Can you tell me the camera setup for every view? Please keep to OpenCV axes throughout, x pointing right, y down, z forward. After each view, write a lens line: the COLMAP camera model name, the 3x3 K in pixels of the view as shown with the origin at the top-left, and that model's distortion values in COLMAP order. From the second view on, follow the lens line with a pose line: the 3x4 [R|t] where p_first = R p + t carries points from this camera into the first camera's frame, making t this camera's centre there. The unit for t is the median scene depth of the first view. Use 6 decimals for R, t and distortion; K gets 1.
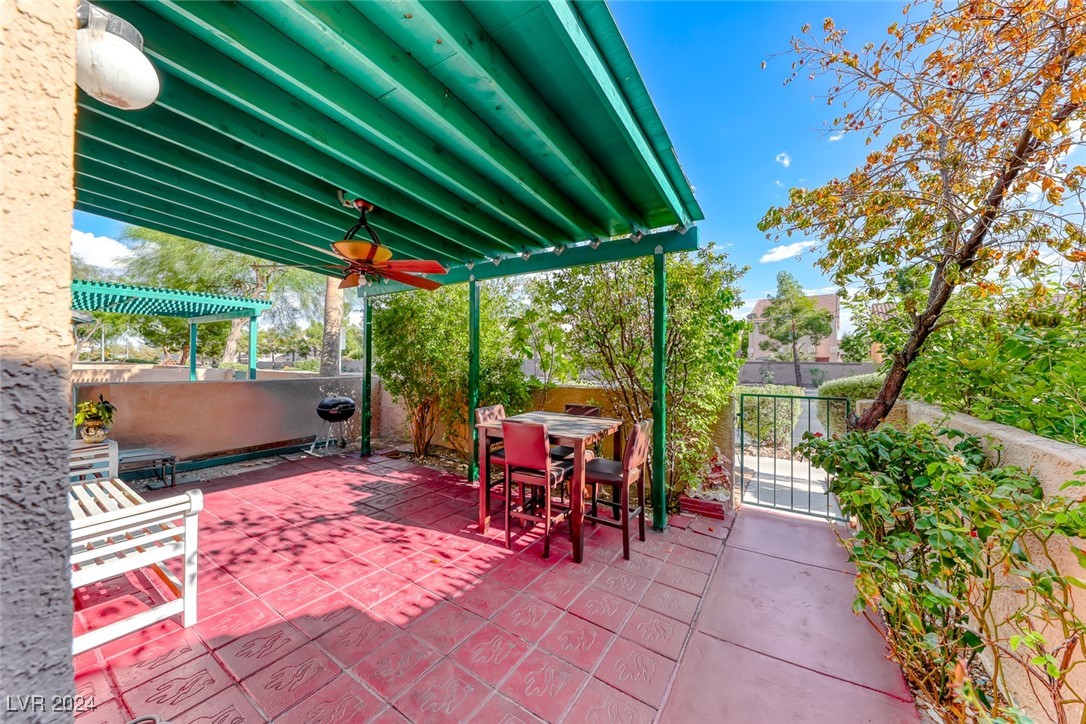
lens RADIAL K [[373.8, 0, 540.8], [0, 373.8, 359.0], [0, 0, 1]] dist [0.012599, -0.006462]
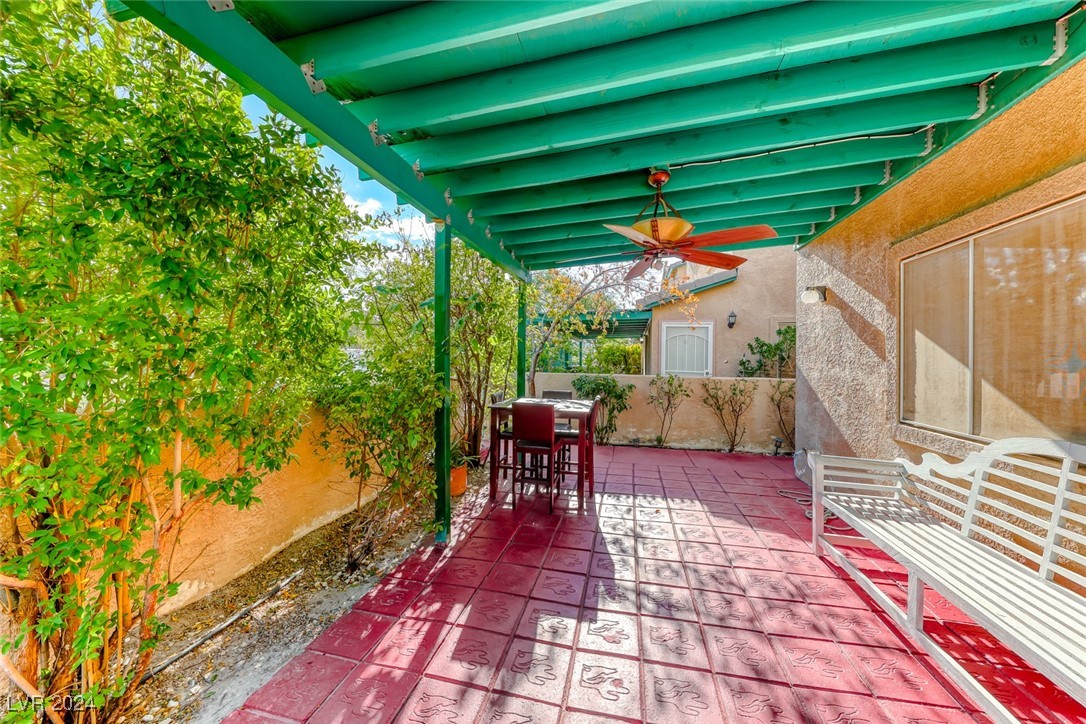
lens RADIAL K [[373.8, 0, 540.8], [0, 373.8, 359.0], [0, 0, 1]] dist [0.012599, -0.006462]
pose [[-0.329619, -0.018297, 0.943937, -1.190871], [-0.025297, 0.999624, 0.010543, 0.015006], [-0.943775, -0.020404, -0.329958, 1.525489]]
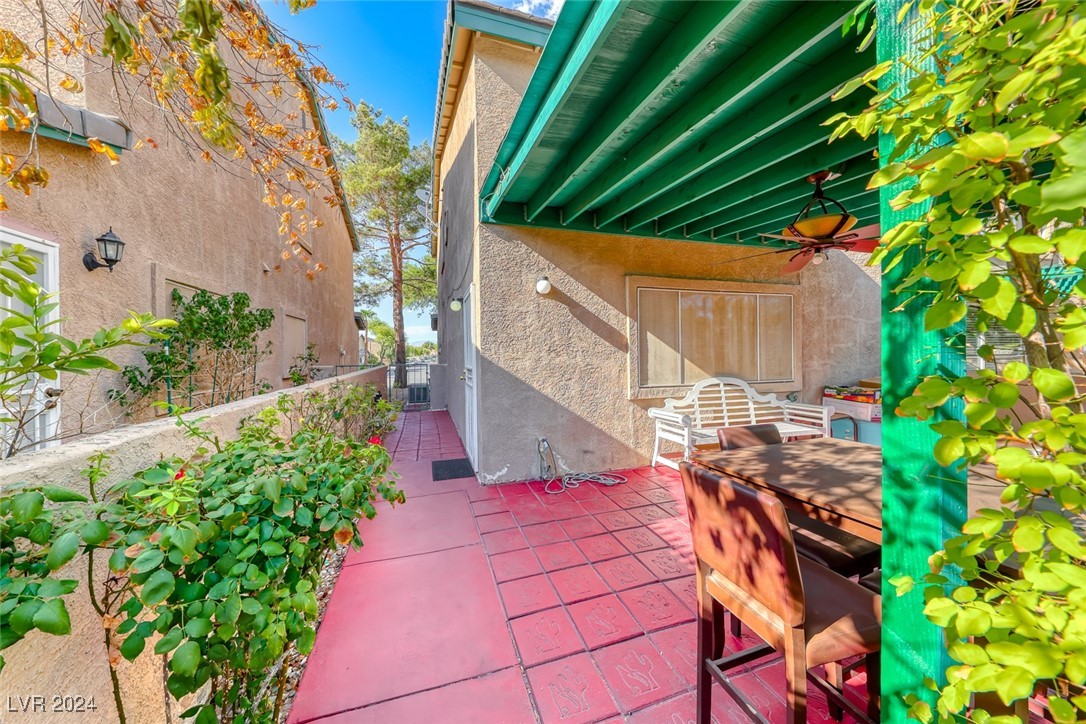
lens RADIAL K [[373.8, 0, 540.8], [0, 373.8, 359.0], [0, 0, 1]] dist [0.012599, -0.006462]
pose [[-0.618517, 0.006988, -0.785740, 0.674103], [0.002794, 0.999974, 0.006694, 0.030719], [0.785766, 0.001945, -0.618520, 1.031211]]
